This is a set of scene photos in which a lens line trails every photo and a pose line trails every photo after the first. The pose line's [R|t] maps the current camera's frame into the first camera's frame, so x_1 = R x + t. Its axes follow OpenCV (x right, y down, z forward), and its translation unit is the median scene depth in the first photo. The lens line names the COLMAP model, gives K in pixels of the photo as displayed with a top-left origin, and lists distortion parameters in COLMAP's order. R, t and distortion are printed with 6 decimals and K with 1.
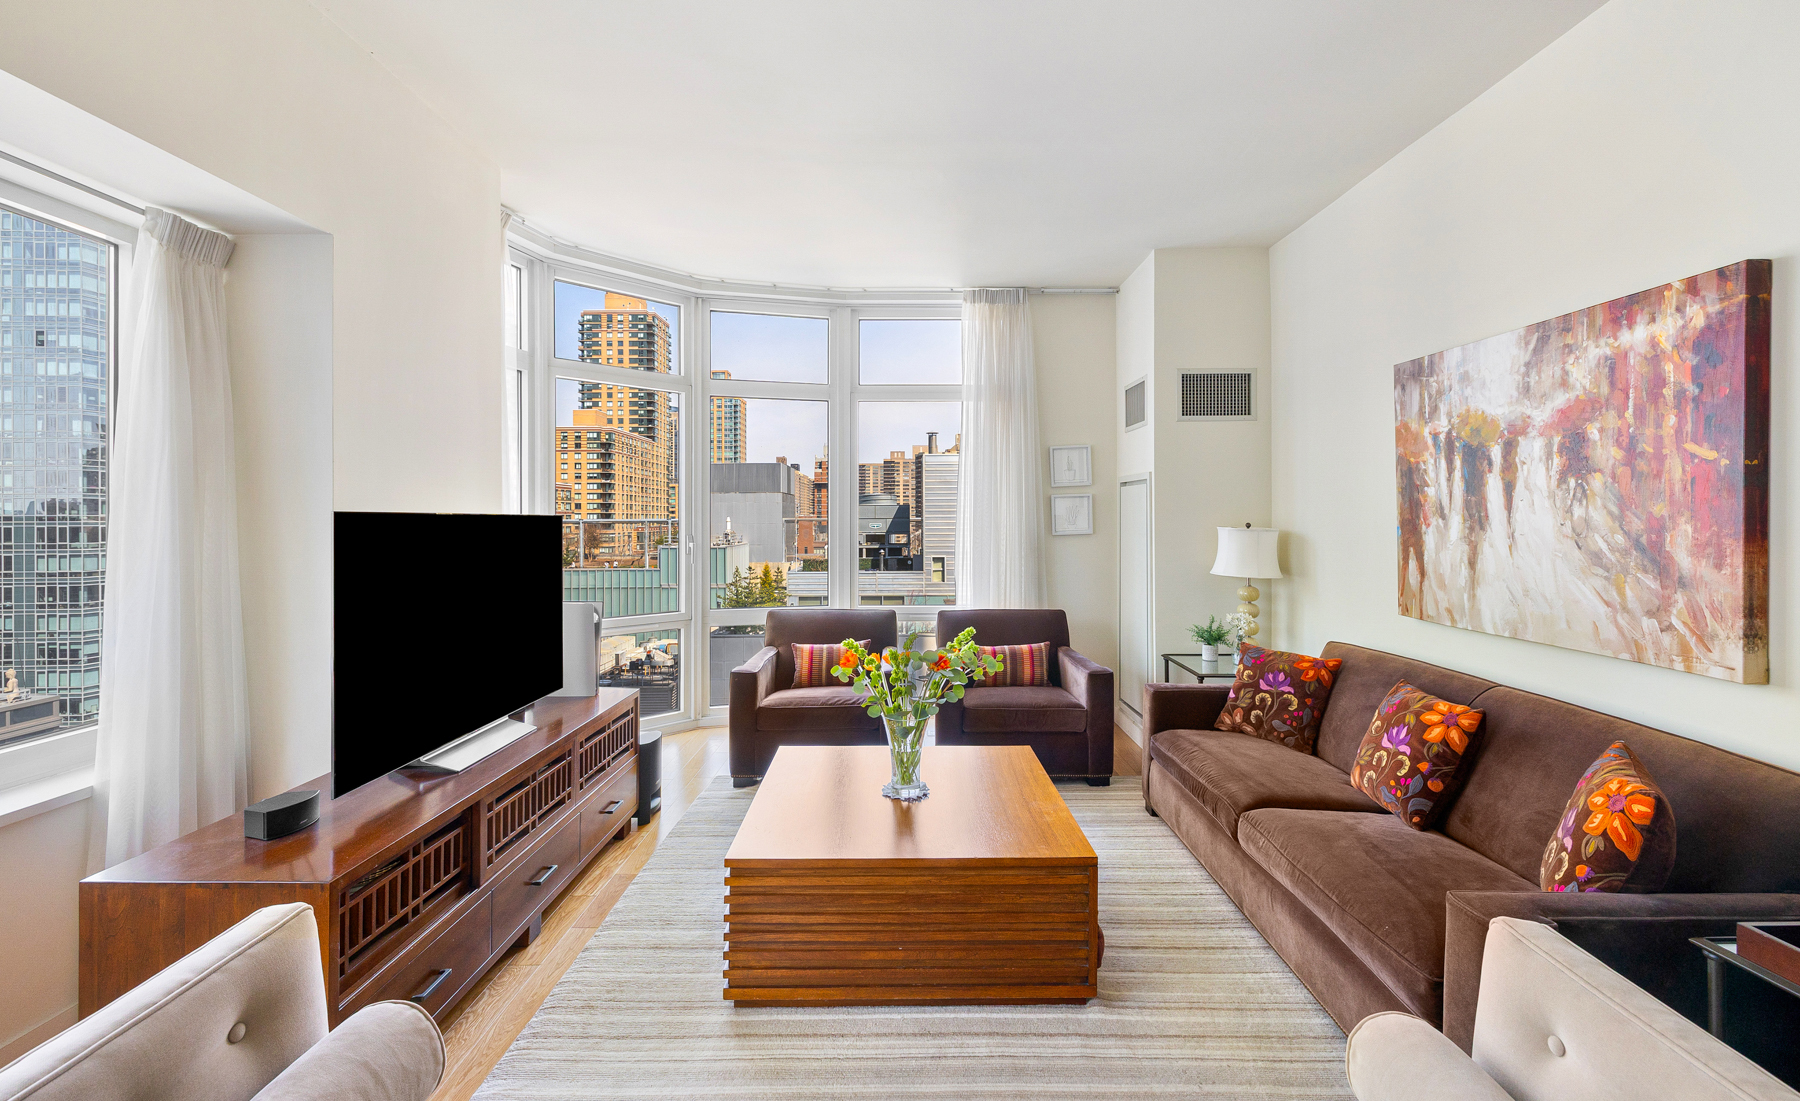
lens RADIAL K [[760.8, 0, 896.9], [0, 760.8, 519.3], [0, 0, 1]] dist [0.000892, 0.000113]
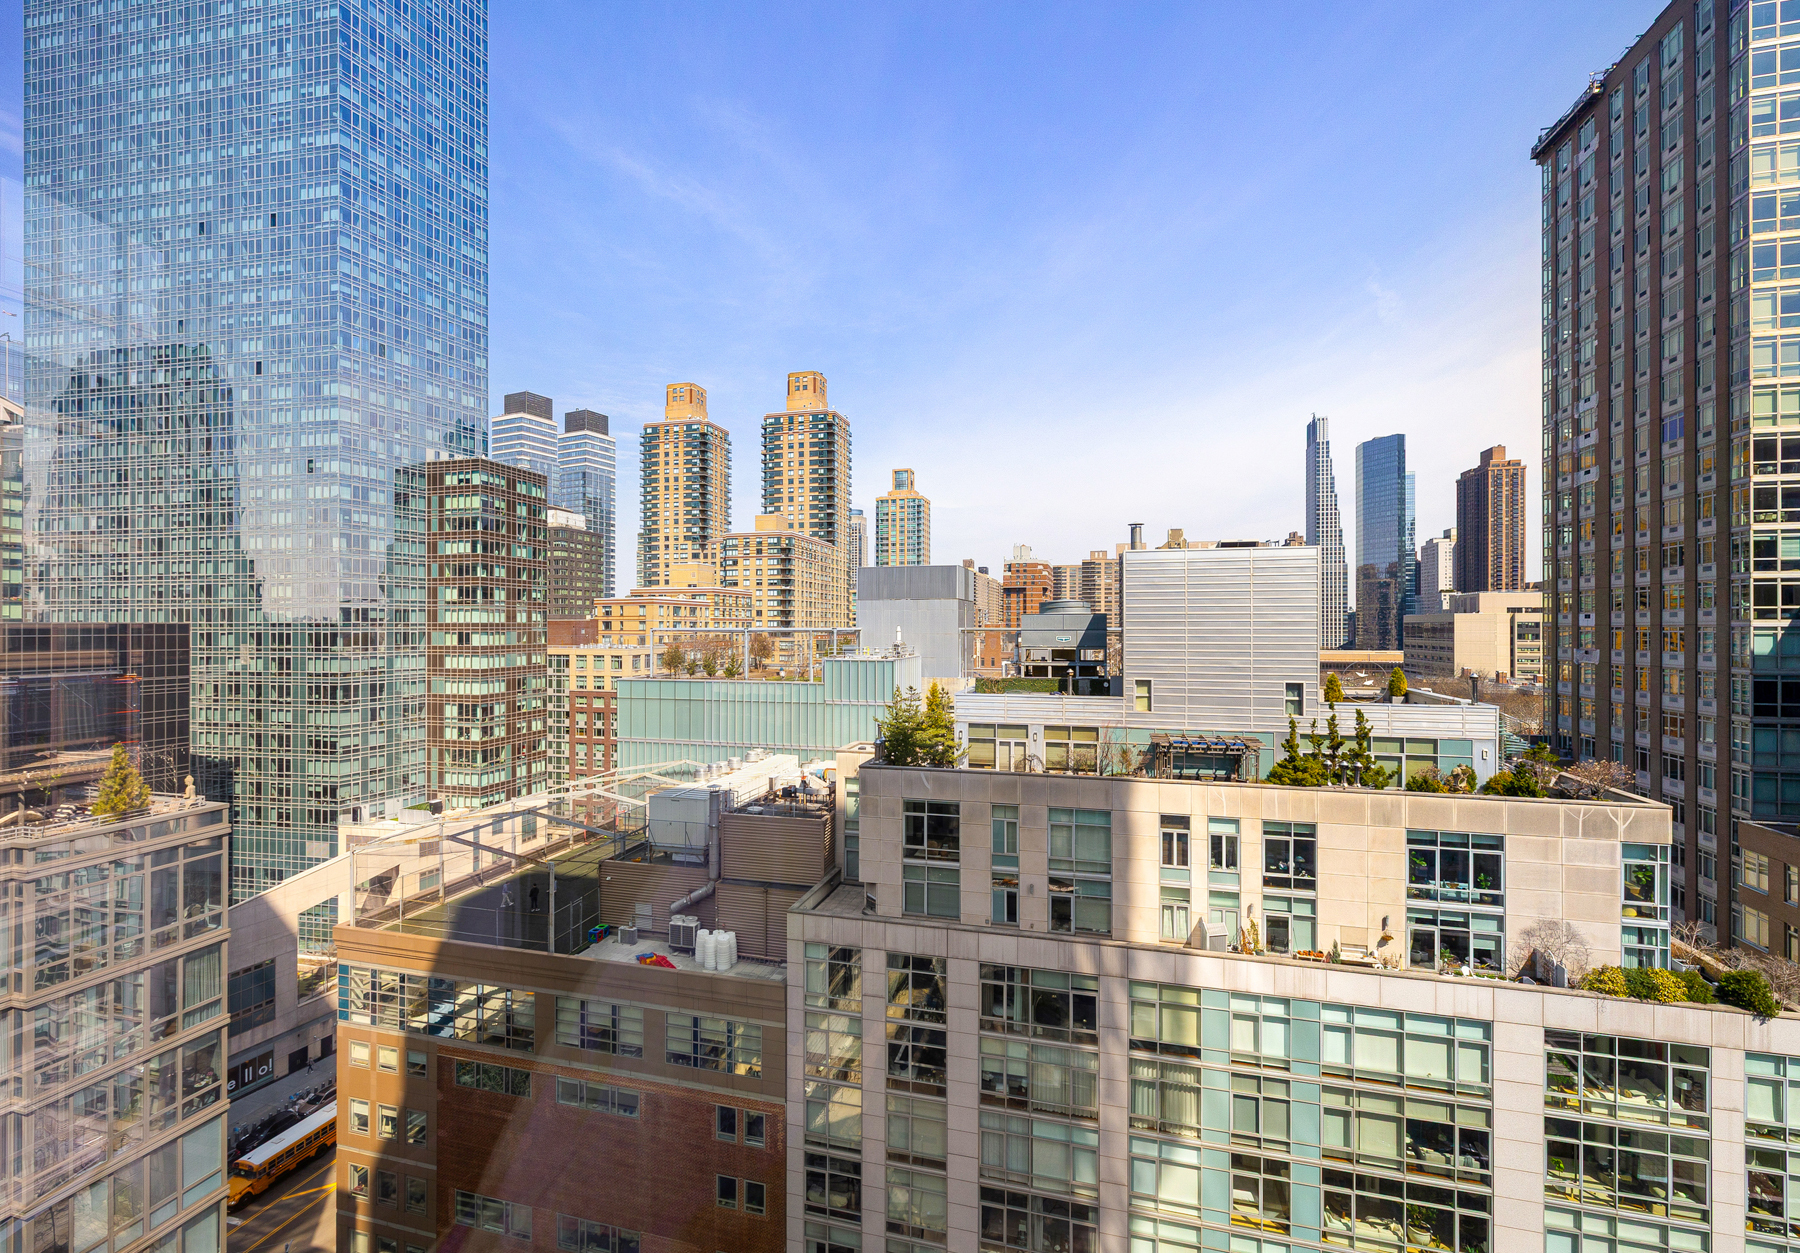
lens RADIAL K [[772.2, 0, 888.9], [0, 772.2, 620.9], [0, 0, 1]] dist [-0.004852, -0.000161]
pose [[0.963777, 0.002875, -0.266696, 0.010198], [-0.004011, 0.999985, -0.003715, -0.005785], [0.266681, 0.004650, 0.963774, 0.115845]]
